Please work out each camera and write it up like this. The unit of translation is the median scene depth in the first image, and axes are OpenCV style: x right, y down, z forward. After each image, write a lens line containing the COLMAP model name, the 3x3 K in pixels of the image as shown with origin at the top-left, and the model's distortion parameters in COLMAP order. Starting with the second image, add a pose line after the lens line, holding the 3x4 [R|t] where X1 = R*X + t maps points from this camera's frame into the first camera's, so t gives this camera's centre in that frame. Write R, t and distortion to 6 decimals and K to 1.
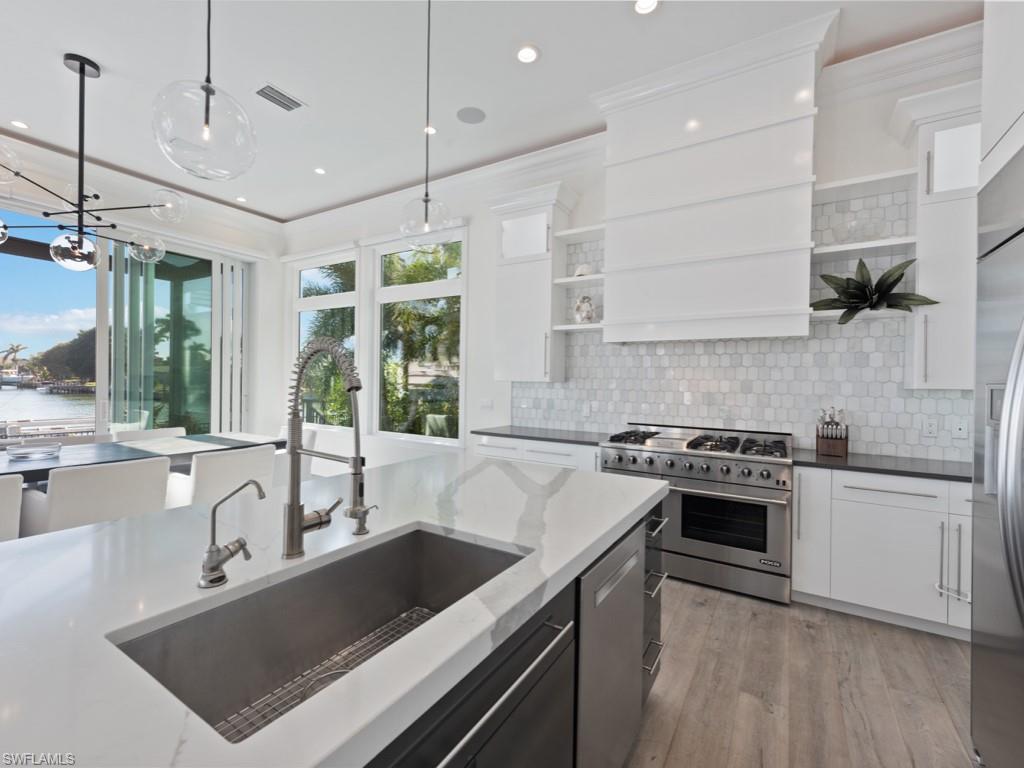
lens RADIAL K [[450.3, 0, 512.0], [0, 450.3, 384.0], [0, 0, 1]] dist [0.002369, 0.000350]
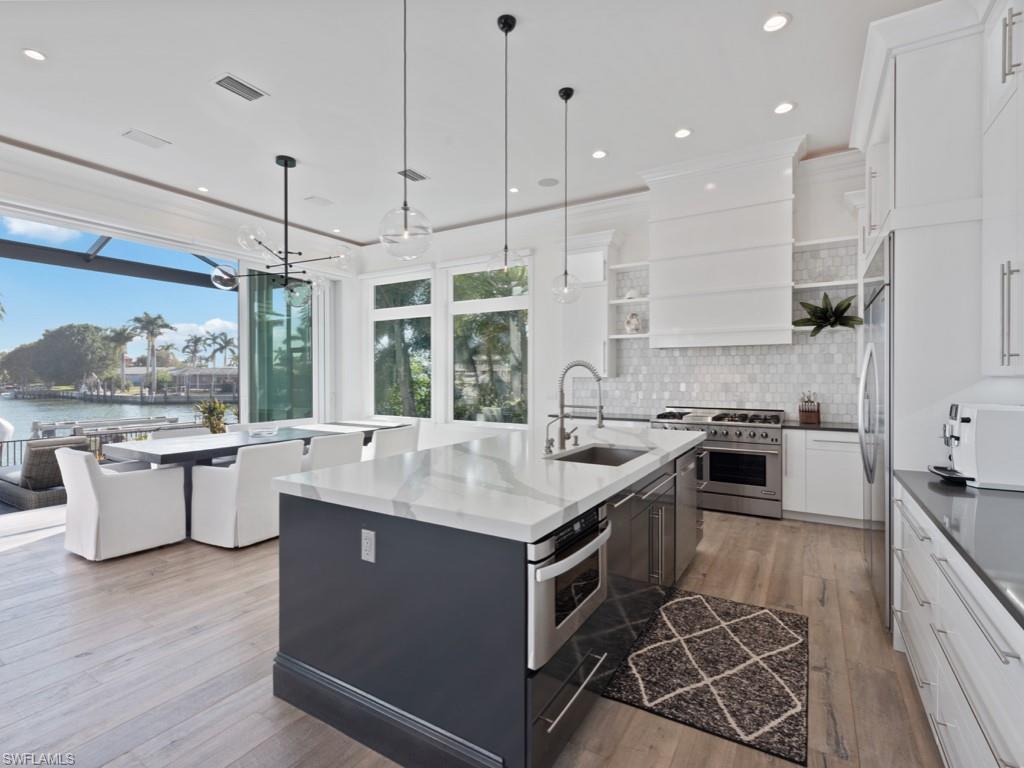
lens RADIAL K [[494.9, 0, 510.9], [0, 494.9, 380.1], [0, 0, 1]] dist [0.001486, -0.000469]
pose [[0.999821, -0.016328, 0.009592, -0.260488], [0.016339, 0.999866, -0.001018, 0.000921], [-0.009574, 0.001175, 0.999953, -0.562653]]
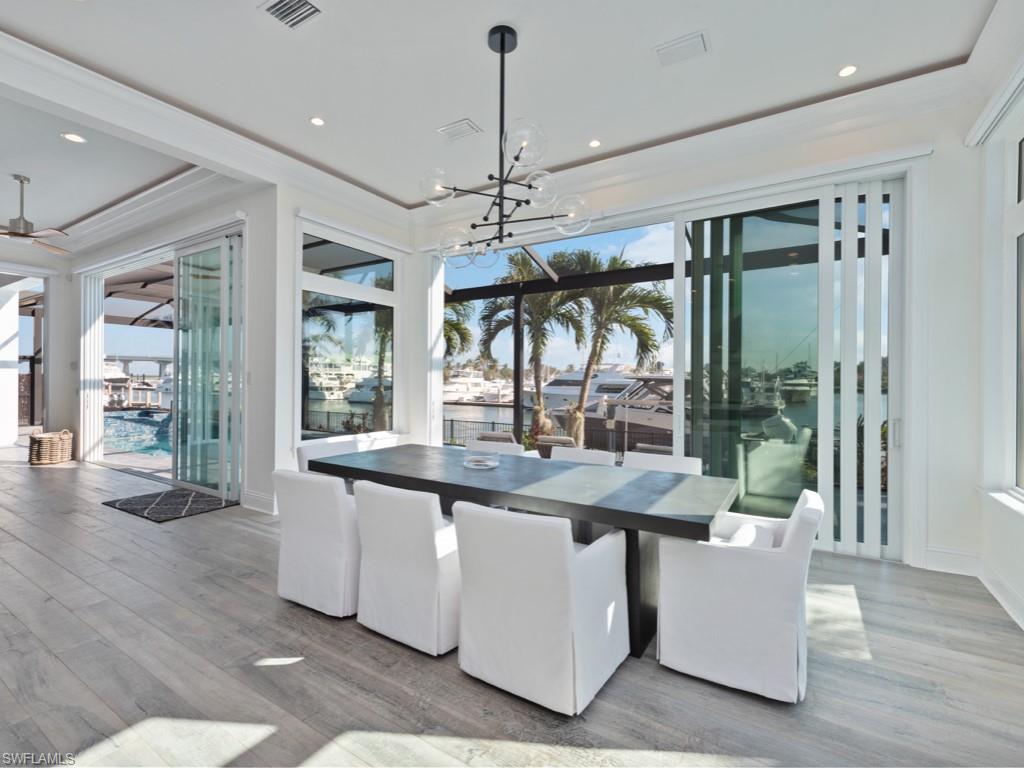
lens RADIAL K [[466.3, 0, 510.1], [0, 466.3, 382.2], [0, 0, 1]] dist [0.000359, 0.000468]
pose [[-0.002116, -0.012867, -0.999915, -0.027147], [-0.016631, 0.999779, -0.012831, -0.009254], [0.999859, 0.016602, -0.002329, 0.996579]]
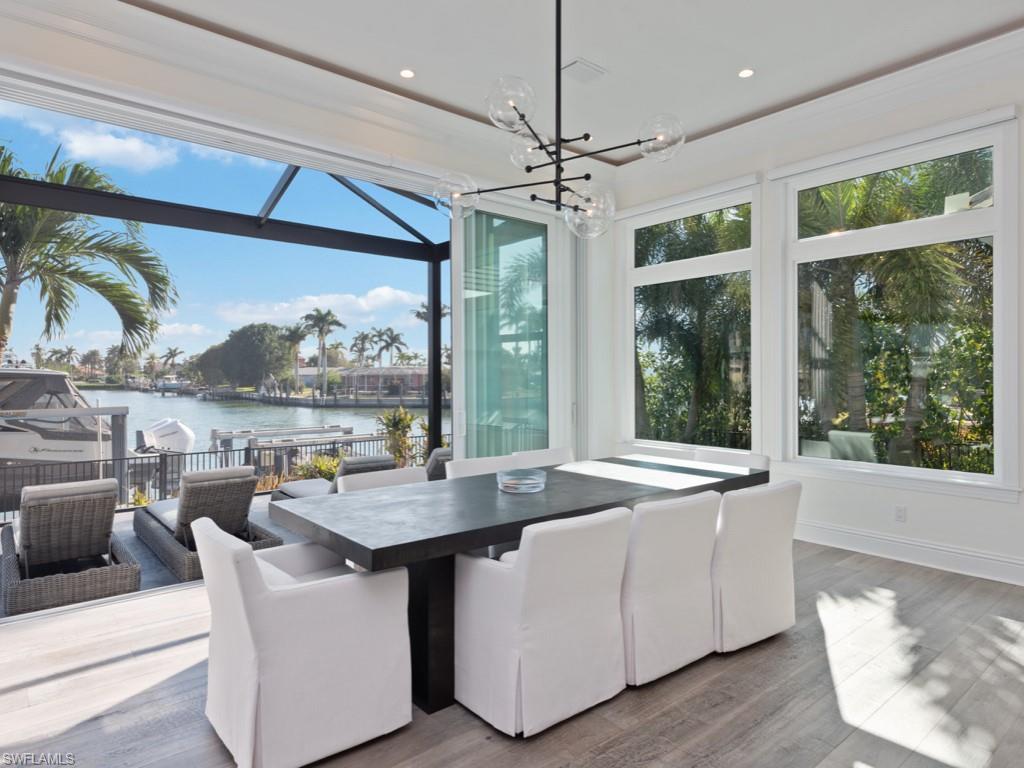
lens RADIAL K [[612.5, 0, 512.0], [0, 612.5, 384.0], [0, 0, 1]] dist [0.006441, 0.000264]
pose [[0.949982, -0.015926, -0.311899, -0.704620], [0.016399, 0.999865, -0.001106, -0.012635], [0.311874, -0.004065, 0.950115, 0.010373]]
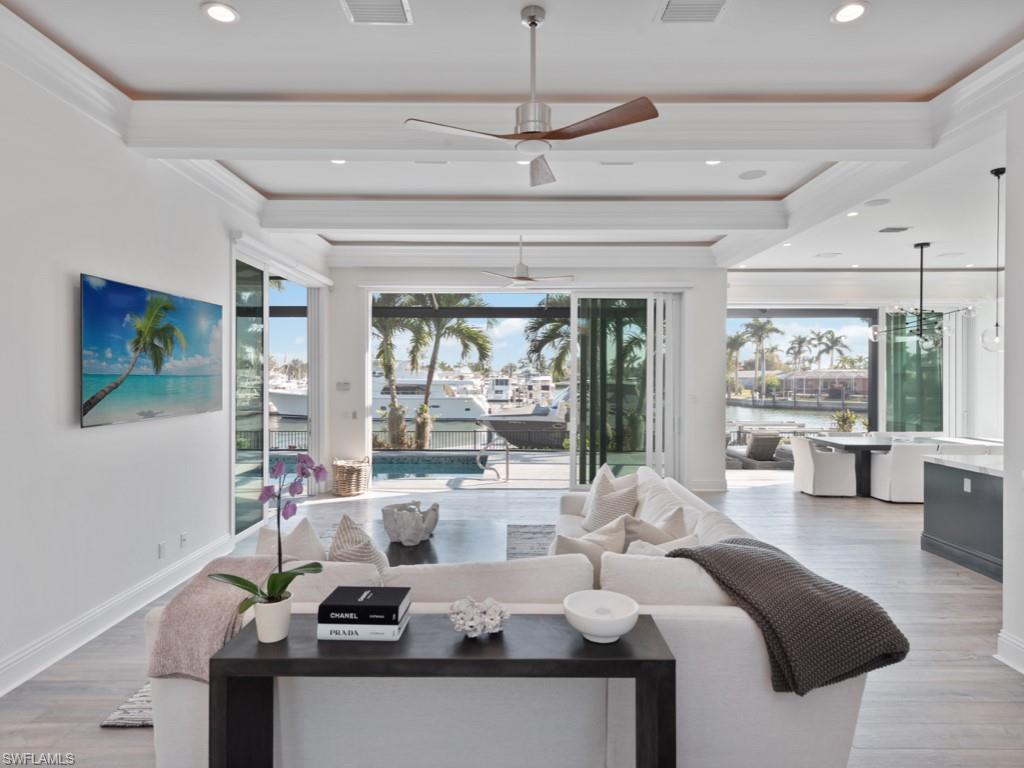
lens RADIAL K [[573.3, 0, 512.1], [0, 573.3, 380.6], [0, 0, 1]] dist [0.013277, 0.000714]
pose [[0.526407, -0.011584, -0.850154, 0.261377], [-0.000582, 0.999902, -0.013985, -0.075436], [0.850233, 0.007857, 0.526348, -1.862747]]
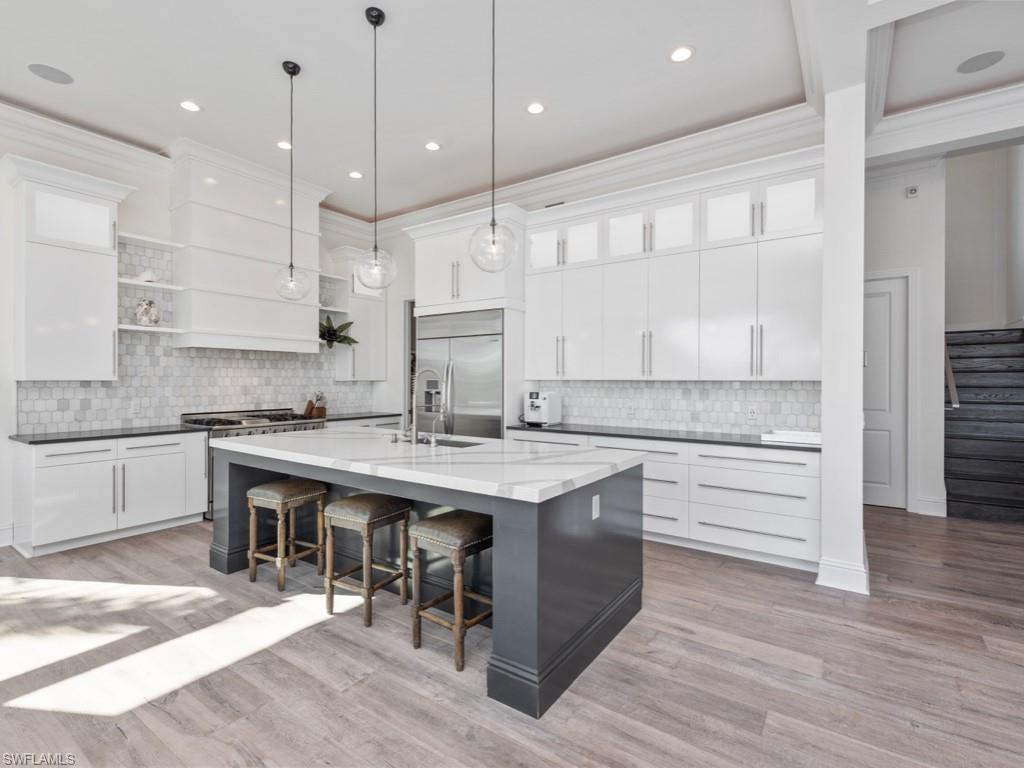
lens RADIAL K [[508.4, 0, 510.5], [0, 508.4, 378.3], [0, 0, 1]] dist [0.009110, -0.000065]
pose [[0.035289, -0.014286, 0.999275, -1.219461], [0.006371, 0.999881, 0.014069, -0.024201], [-0.999357, 0.005870, 0.035376, 0.112009]]
